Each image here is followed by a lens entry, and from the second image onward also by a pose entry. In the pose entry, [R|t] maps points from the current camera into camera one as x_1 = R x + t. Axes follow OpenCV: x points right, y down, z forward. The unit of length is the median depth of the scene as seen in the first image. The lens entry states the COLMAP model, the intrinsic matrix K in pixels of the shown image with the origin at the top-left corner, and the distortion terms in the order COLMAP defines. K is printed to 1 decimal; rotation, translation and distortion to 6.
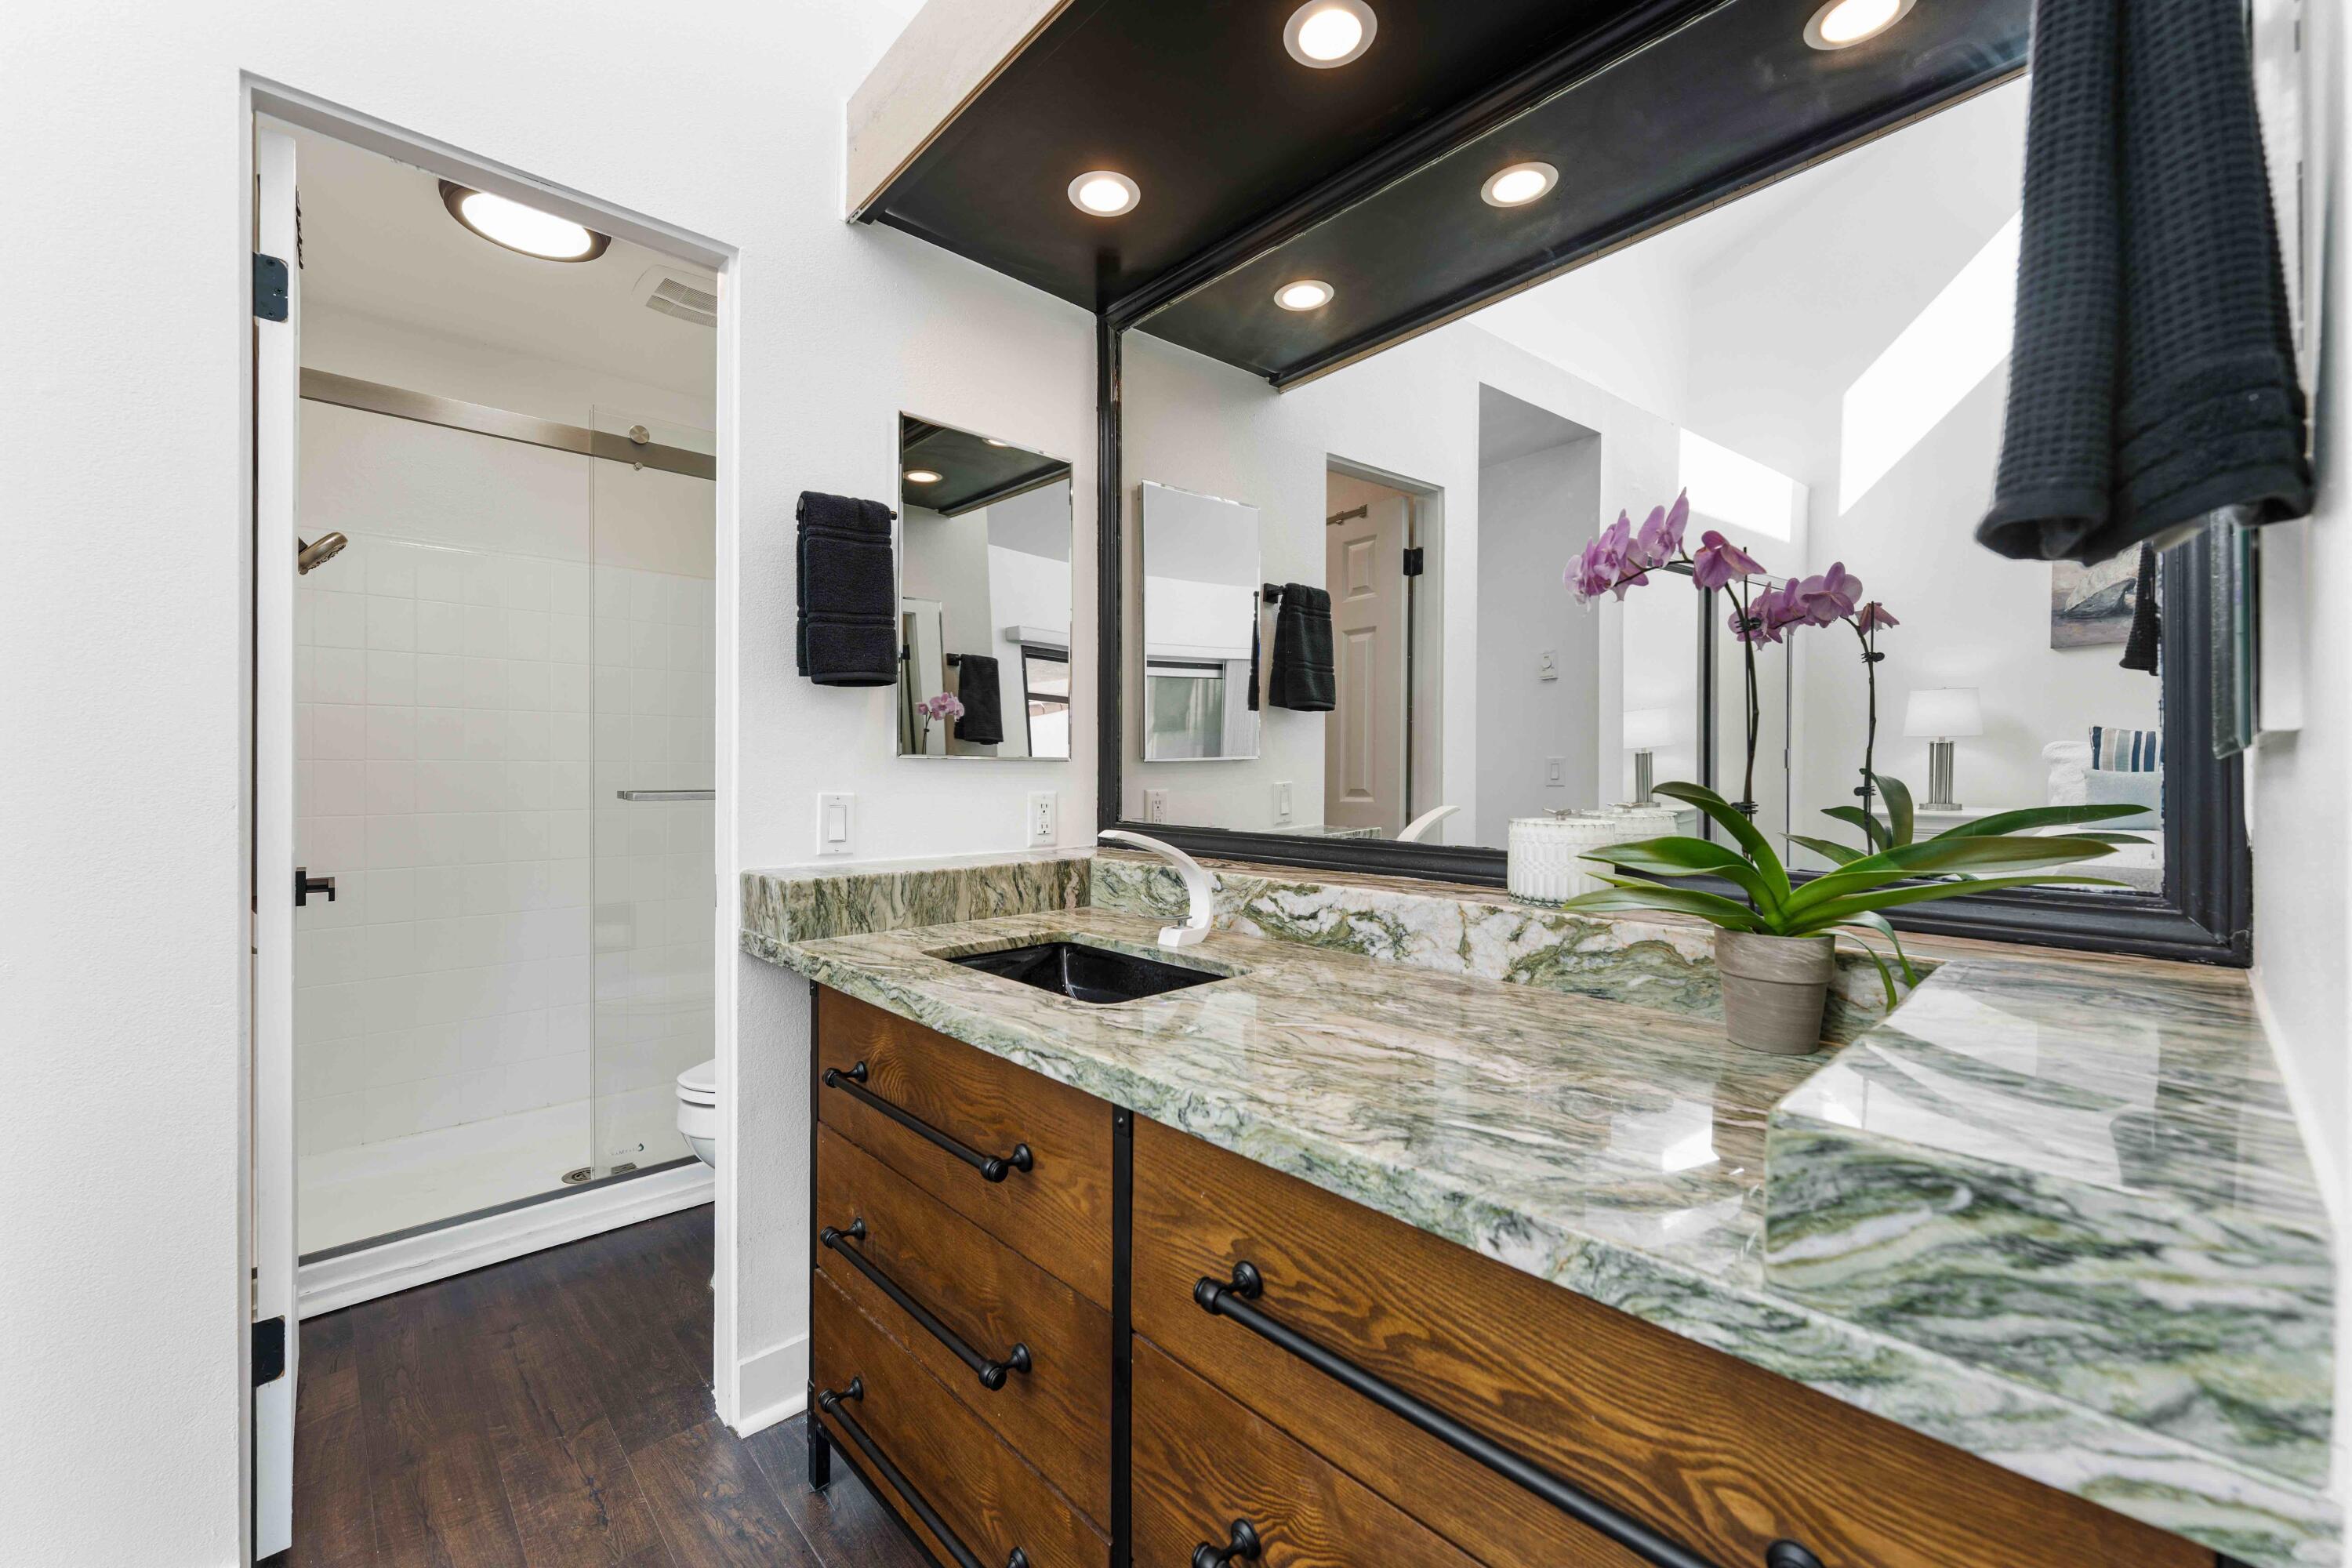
lens RADIAL K [[953.4, 0, 1172.8], [0, 953.4, 763.1], [0, 0, 1]] dist [-0.002192, -0.000308]
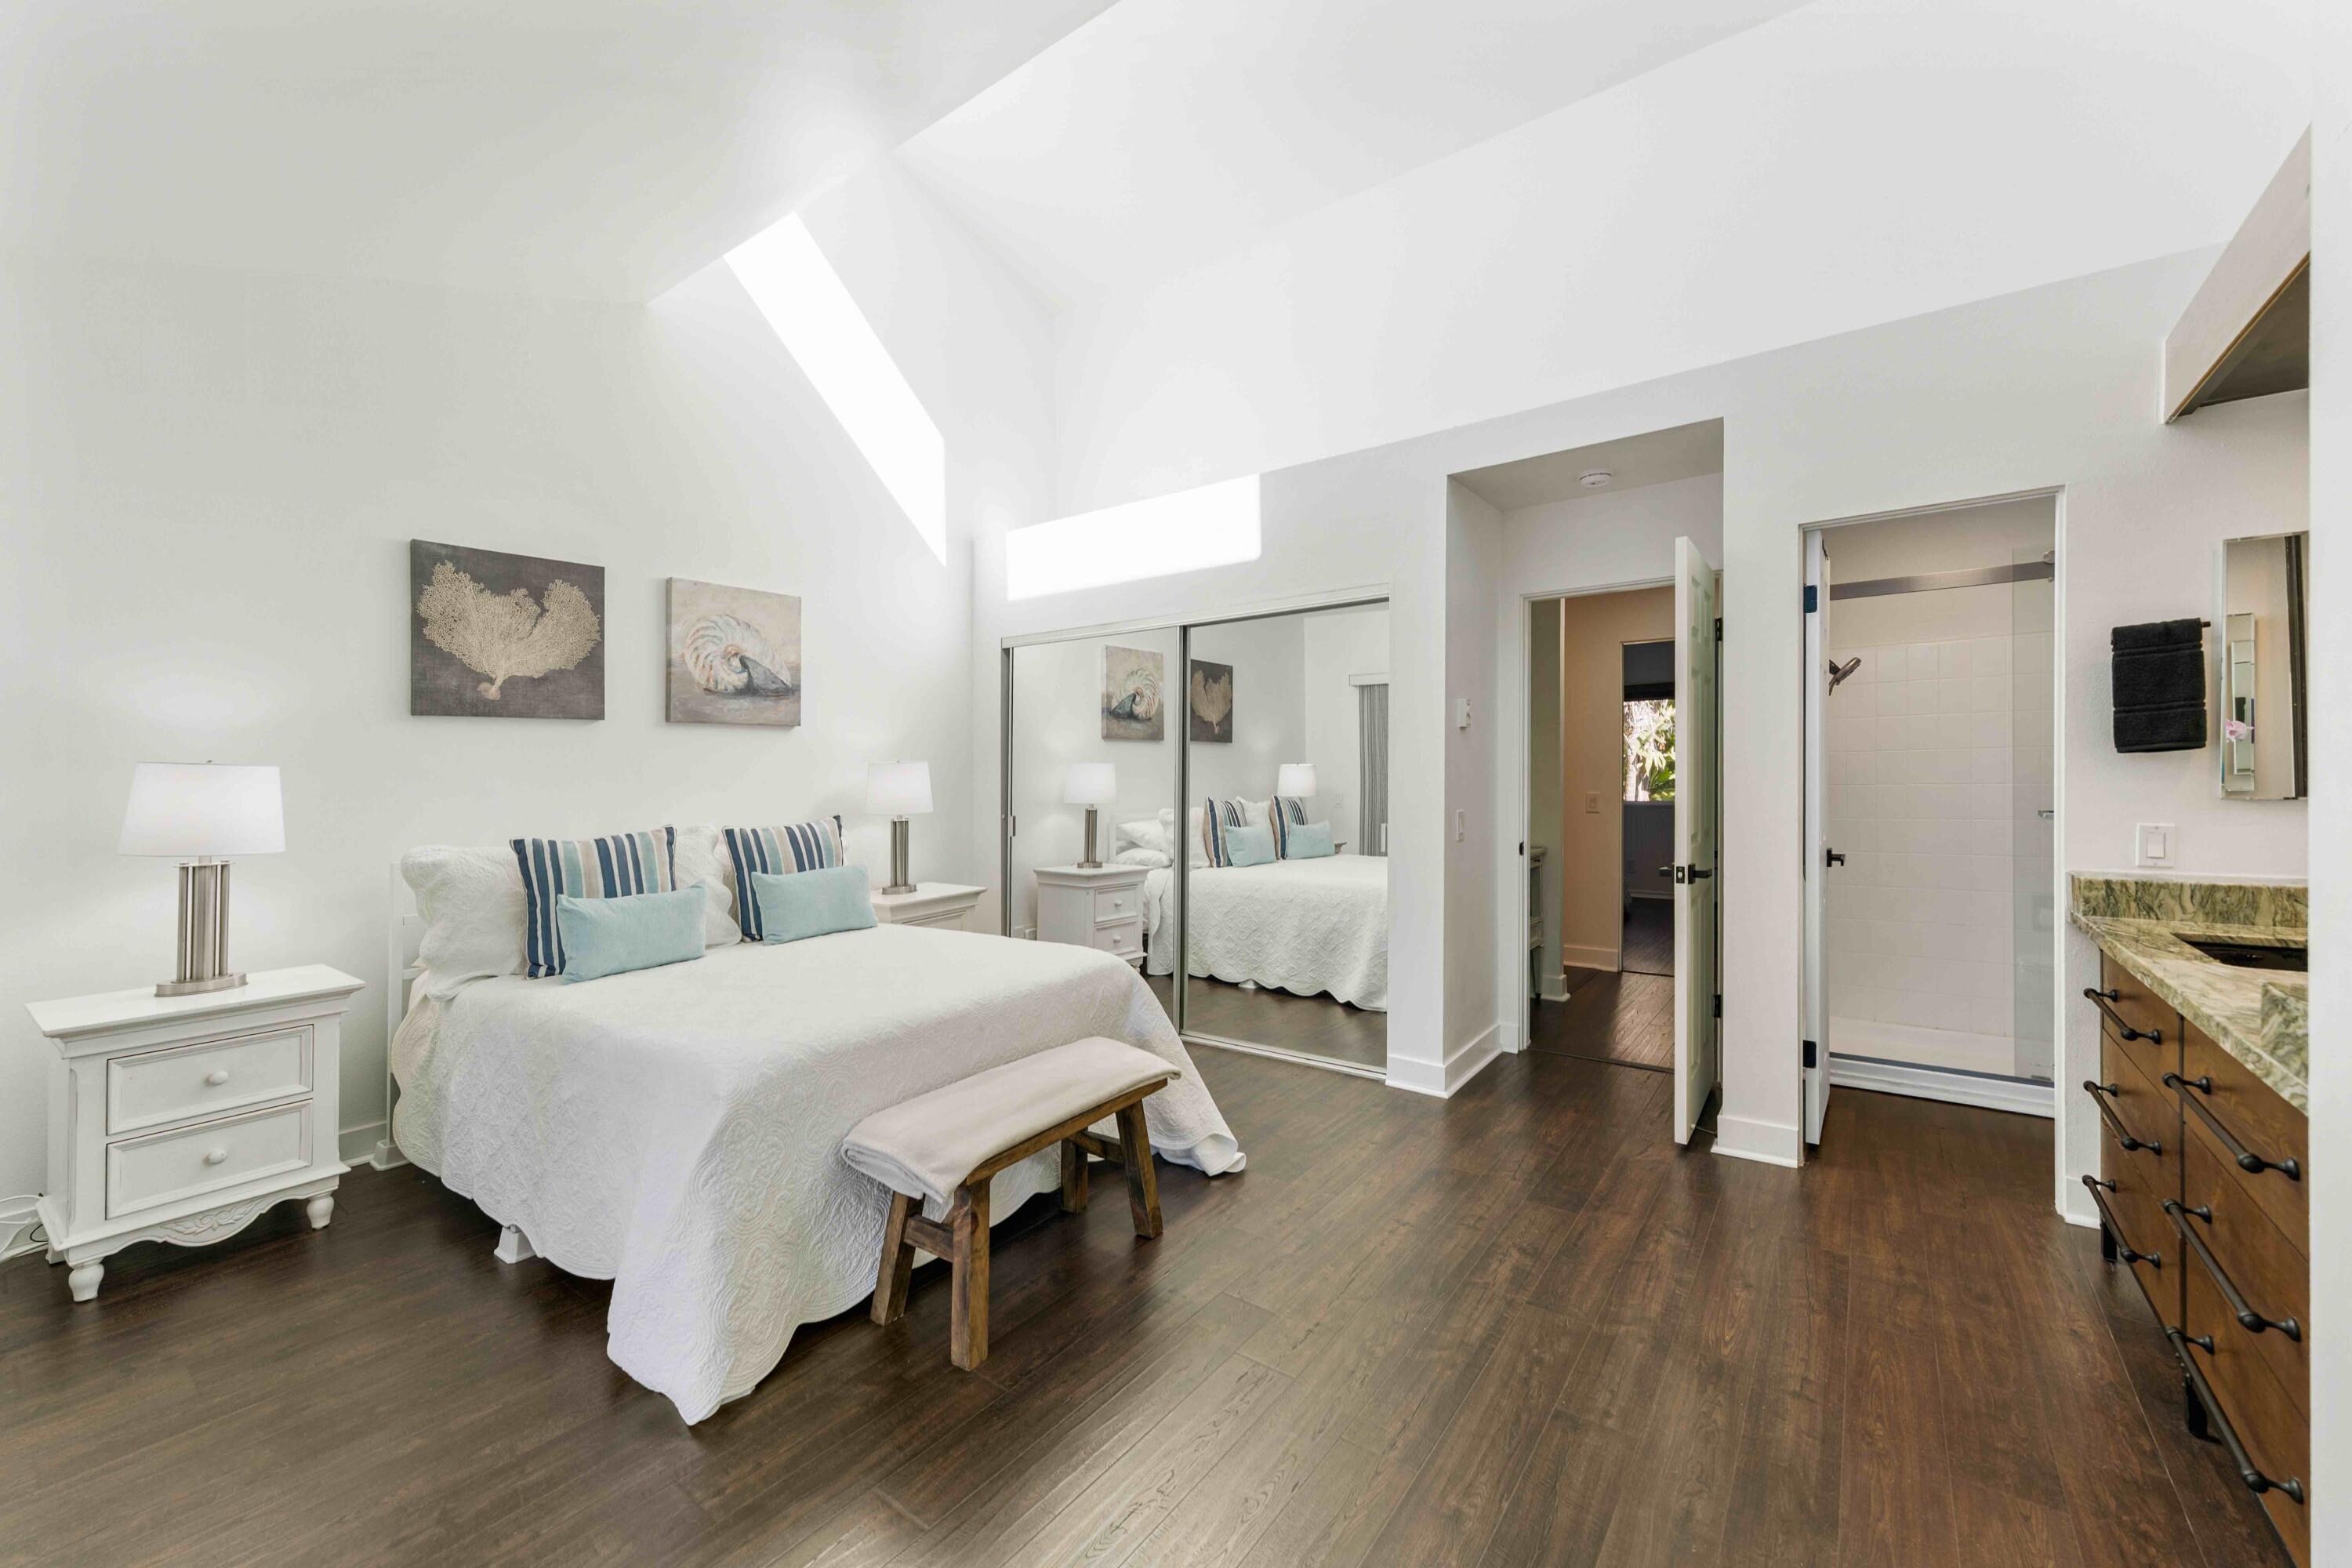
lens RADIAL K [[938.4, 0, 1175.5], [0, 938.4, 808.5], [0, 0, 1]] dist [-0.000754, -0.000086]
pose [[0.185869, 0.033594, -0.982000, 0.856857], [0.026927, 0.998866, 0.039268, -0.098845], [0.982206, -0.033741, 0.184754, -0.801556]]
